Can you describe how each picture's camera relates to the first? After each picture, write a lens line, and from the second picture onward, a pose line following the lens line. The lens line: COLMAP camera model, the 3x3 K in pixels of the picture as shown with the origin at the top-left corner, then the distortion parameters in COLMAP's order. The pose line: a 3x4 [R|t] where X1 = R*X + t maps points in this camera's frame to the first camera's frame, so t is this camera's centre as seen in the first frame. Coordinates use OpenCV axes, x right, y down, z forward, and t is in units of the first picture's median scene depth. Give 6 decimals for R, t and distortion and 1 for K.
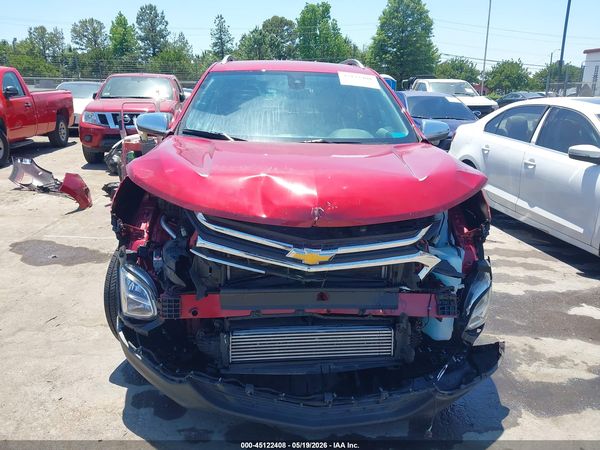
lens RADIAL K [[487.8, 0, 300.0], [0, 487.8, 225.0], [0, 0, 1]] dist [0.010896, -0.013026]
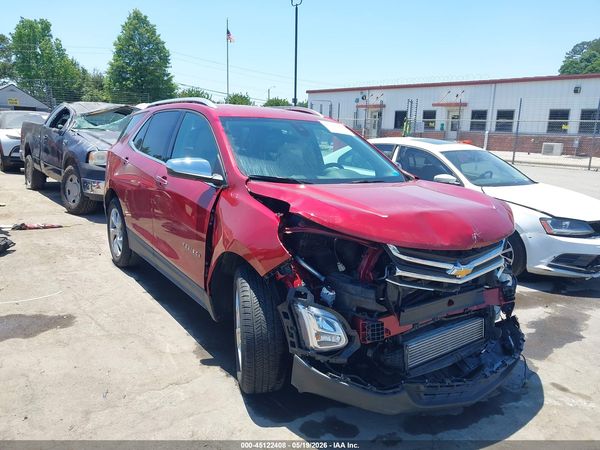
lens RADIAL K [[487.8, 0, 300.0], [0, 487.8, 225.0], [0, 0, 1]] dist [0.010896, -0.013026]
pose [[0.854053, -0.082376, 0.513622, -0.063480], [0.108609, 0.993859, -0.021199, -0.004967], [-0.508721, 0.073889, 0.857755, 0.004876]]
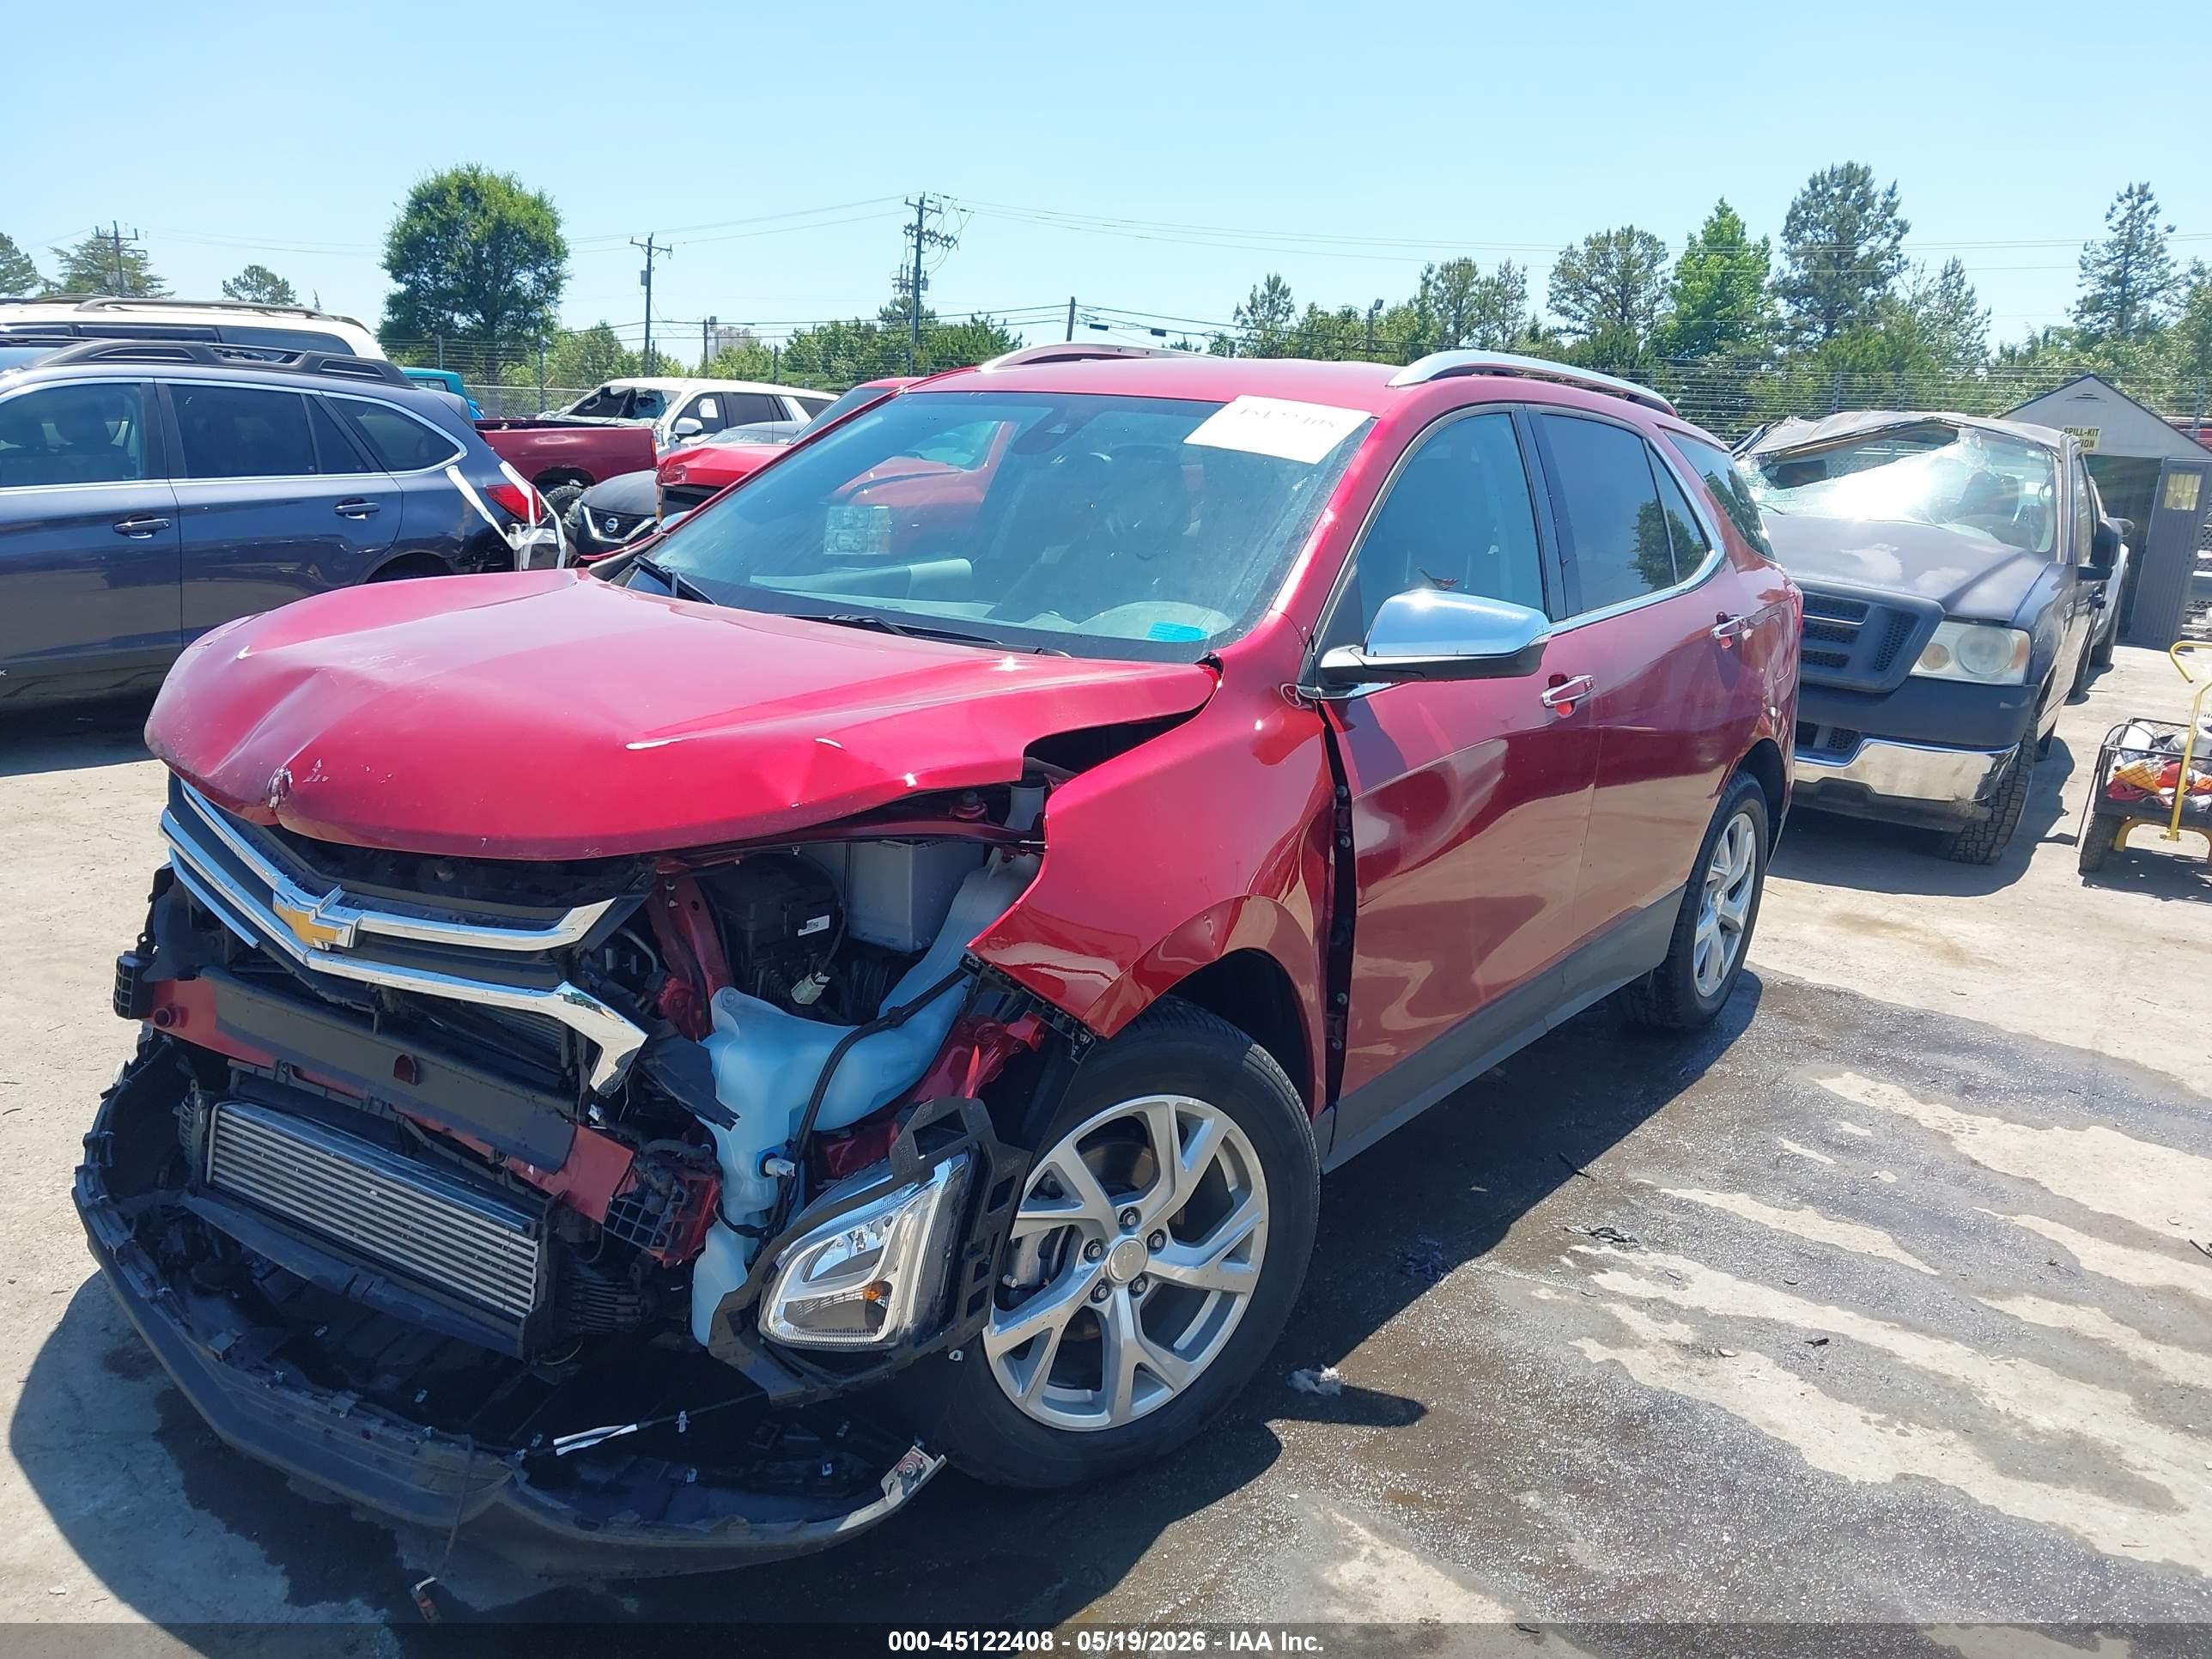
lens RADIAL K [[1837.0, 0, 1106.0], [0, 1837.0, 829.5], [0, 0, 1]] dist [0.007329, 0.000198]
pose [[0.759637, 0.157225, -0.631056, 0.076263], [-0.207487, 0.978219, -0.006045, -0.006412], [0.616361, 0.135528, 0.775714, 0.021567]]
